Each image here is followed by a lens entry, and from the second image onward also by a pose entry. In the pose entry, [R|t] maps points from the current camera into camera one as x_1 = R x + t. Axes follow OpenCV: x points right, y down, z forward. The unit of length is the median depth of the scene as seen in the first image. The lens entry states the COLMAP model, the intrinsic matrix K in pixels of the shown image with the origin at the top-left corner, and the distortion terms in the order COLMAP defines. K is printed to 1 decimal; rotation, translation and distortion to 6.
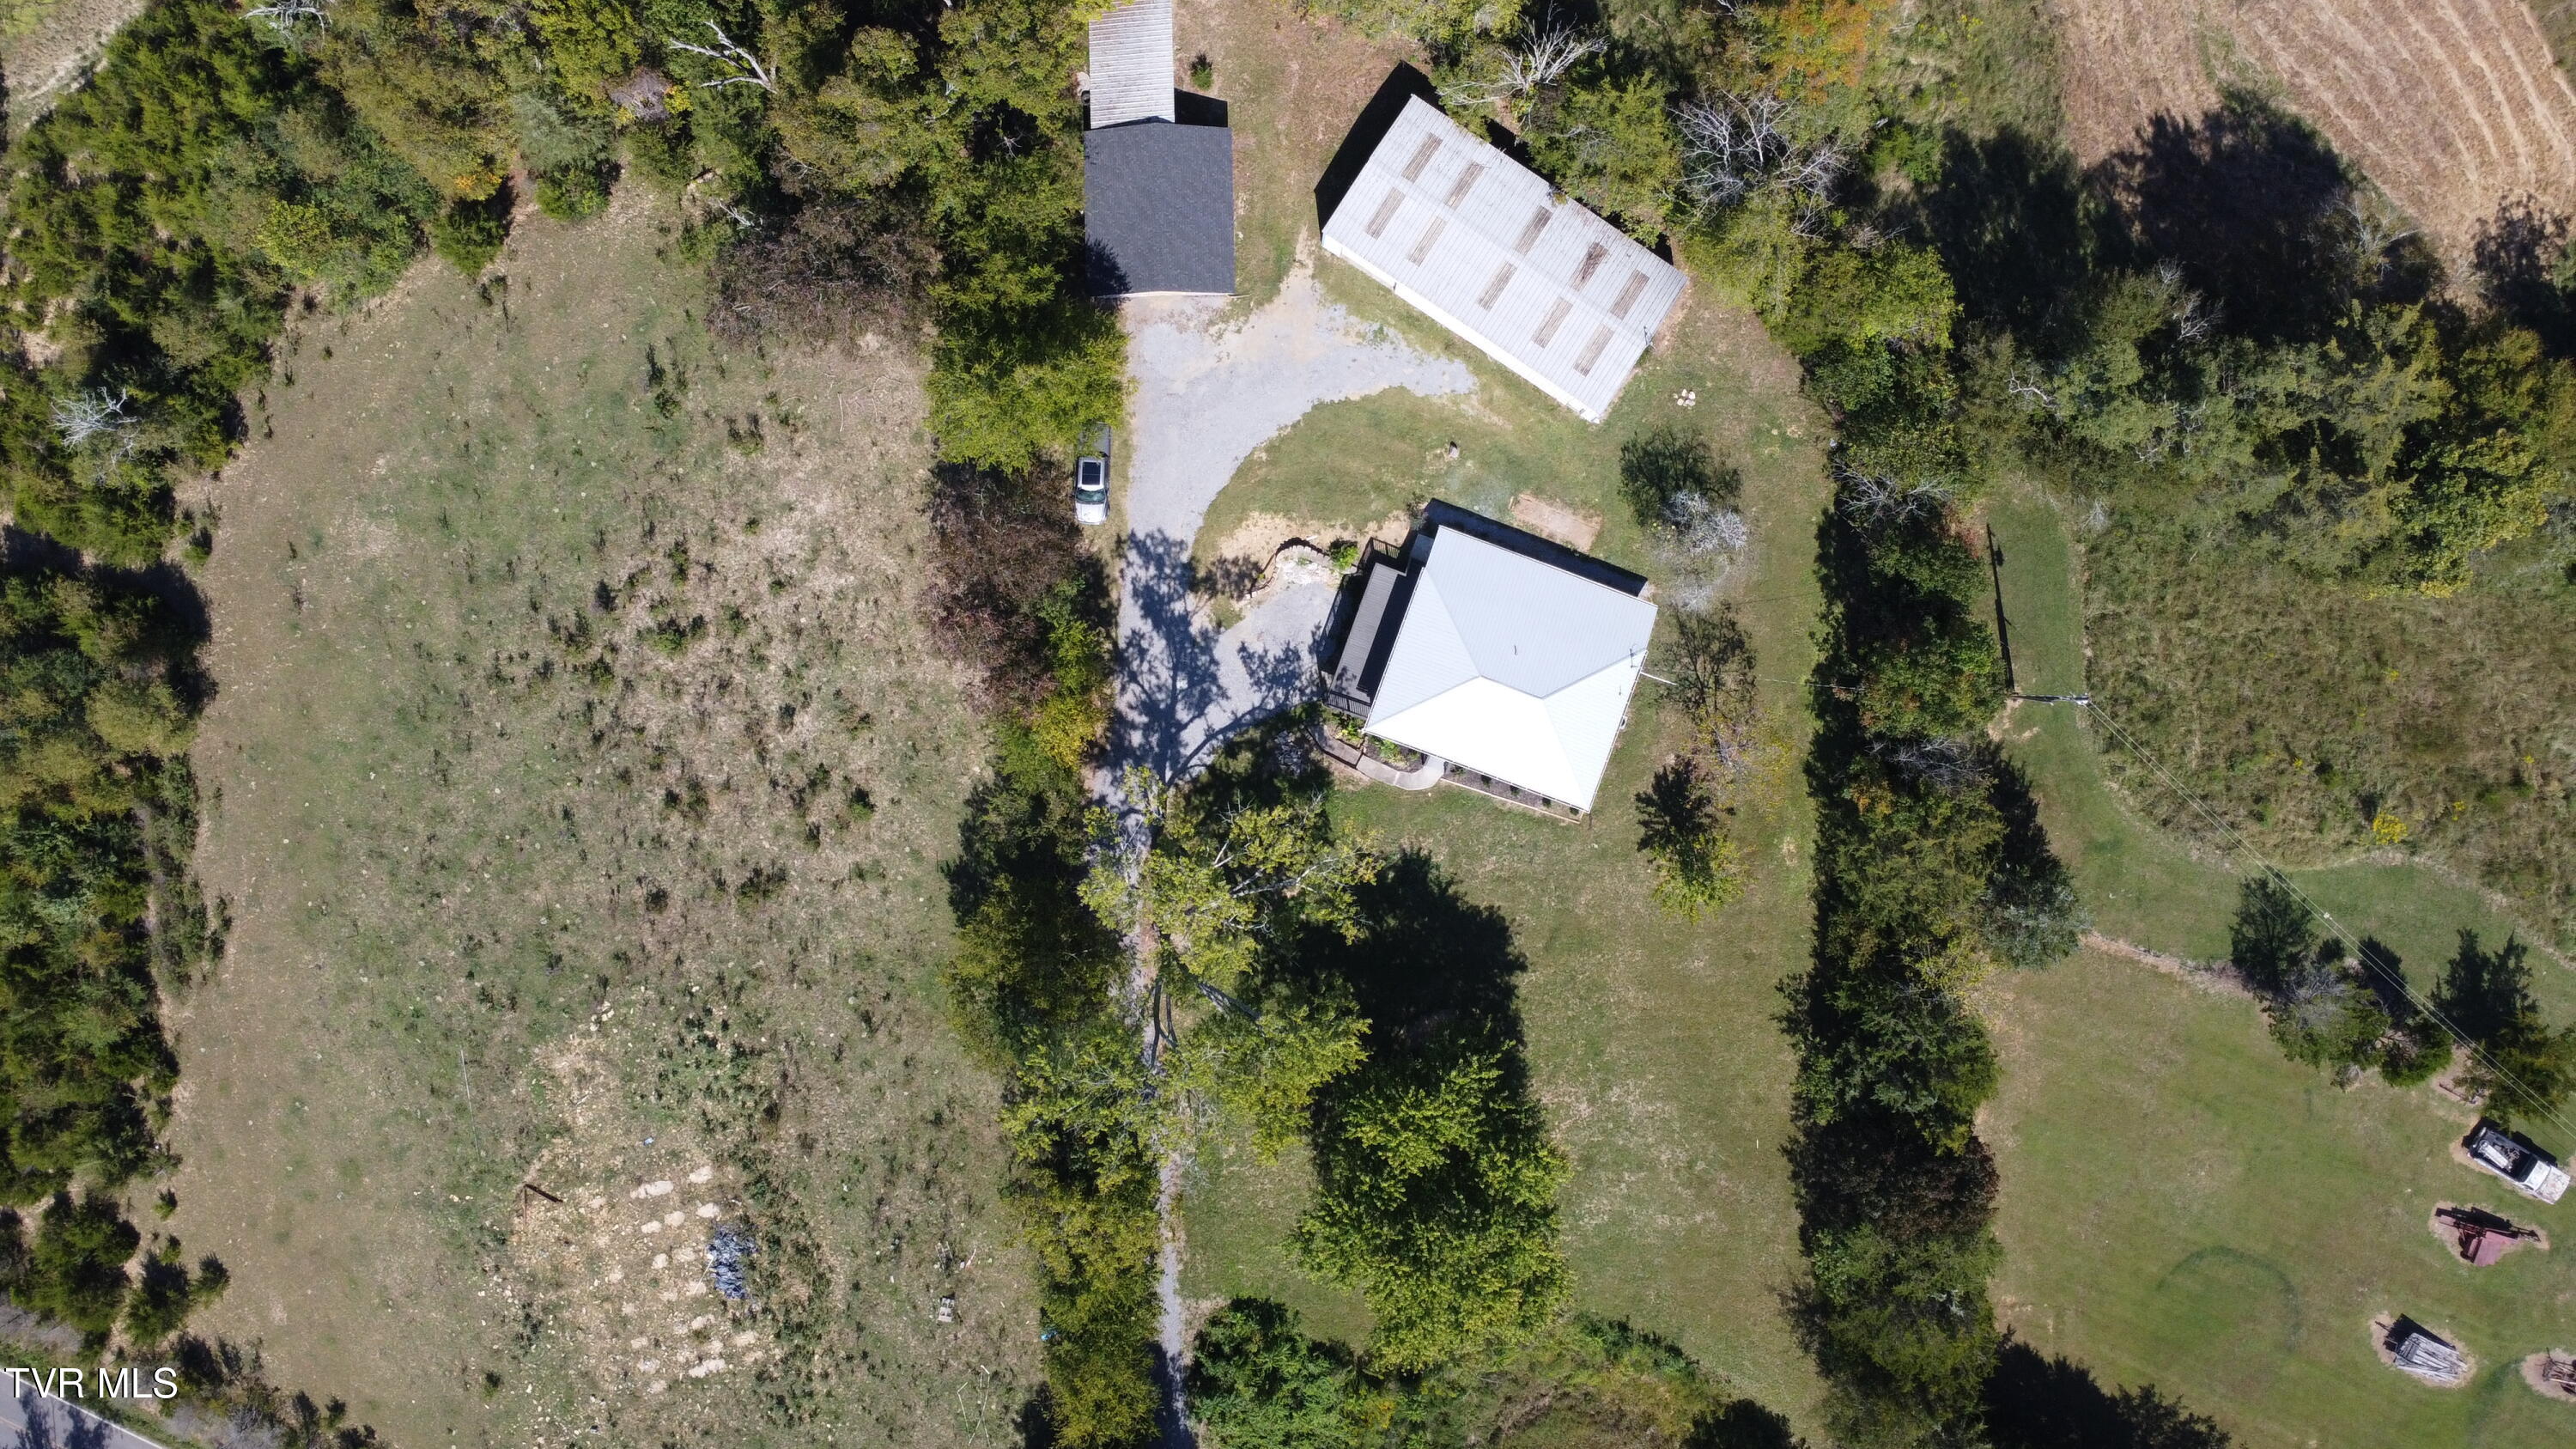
lens RADIAL K [[1919.3, 0, 1283.5], [0, 1919.3, 720.2], [0, 0, 1]] dist [-0.124410, 0.179332]
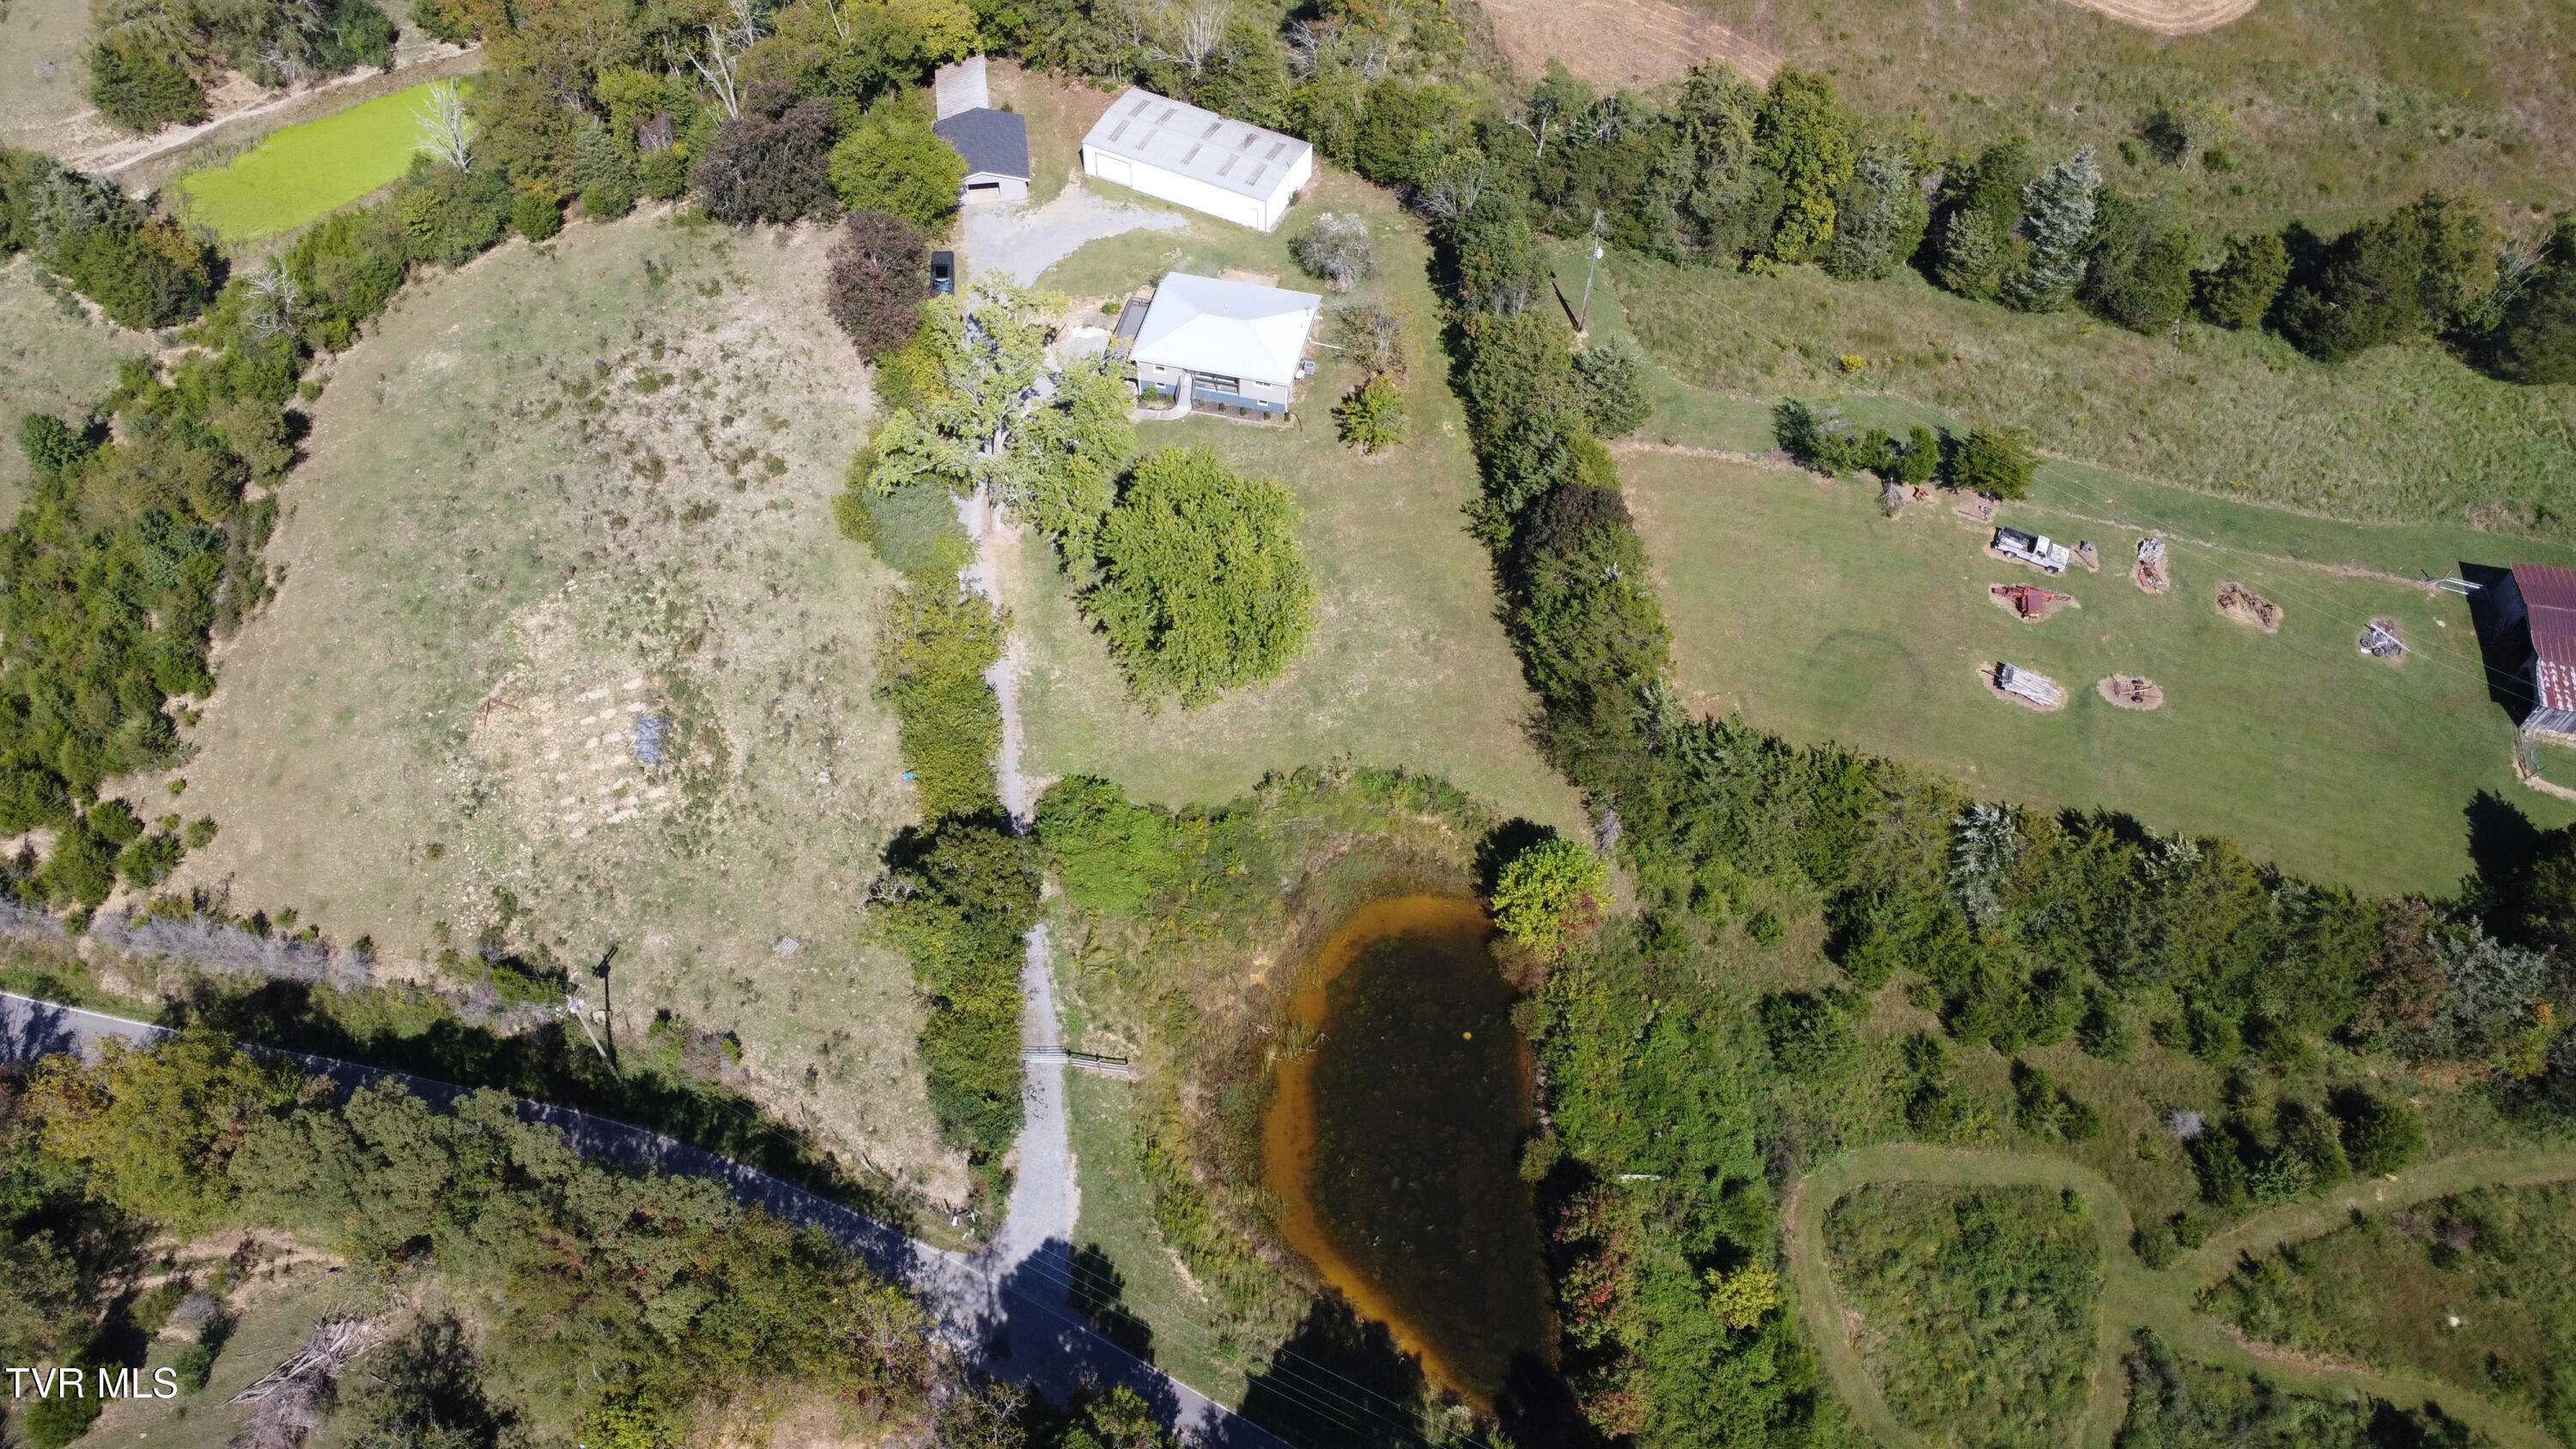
lens RADIAL K [[1919.3, 0, 1283.5], [0, 1919.3, 720.2], [0, 0, 1]] dist [-0.124410, 0.179332]
pose [[0.992824, -0.091099, 0.077464, 0.020105], [0.119405, 0.790424, -0.600810, 1.066344], [-0.006497, 0.605748, 0.795630, 0.013168]]
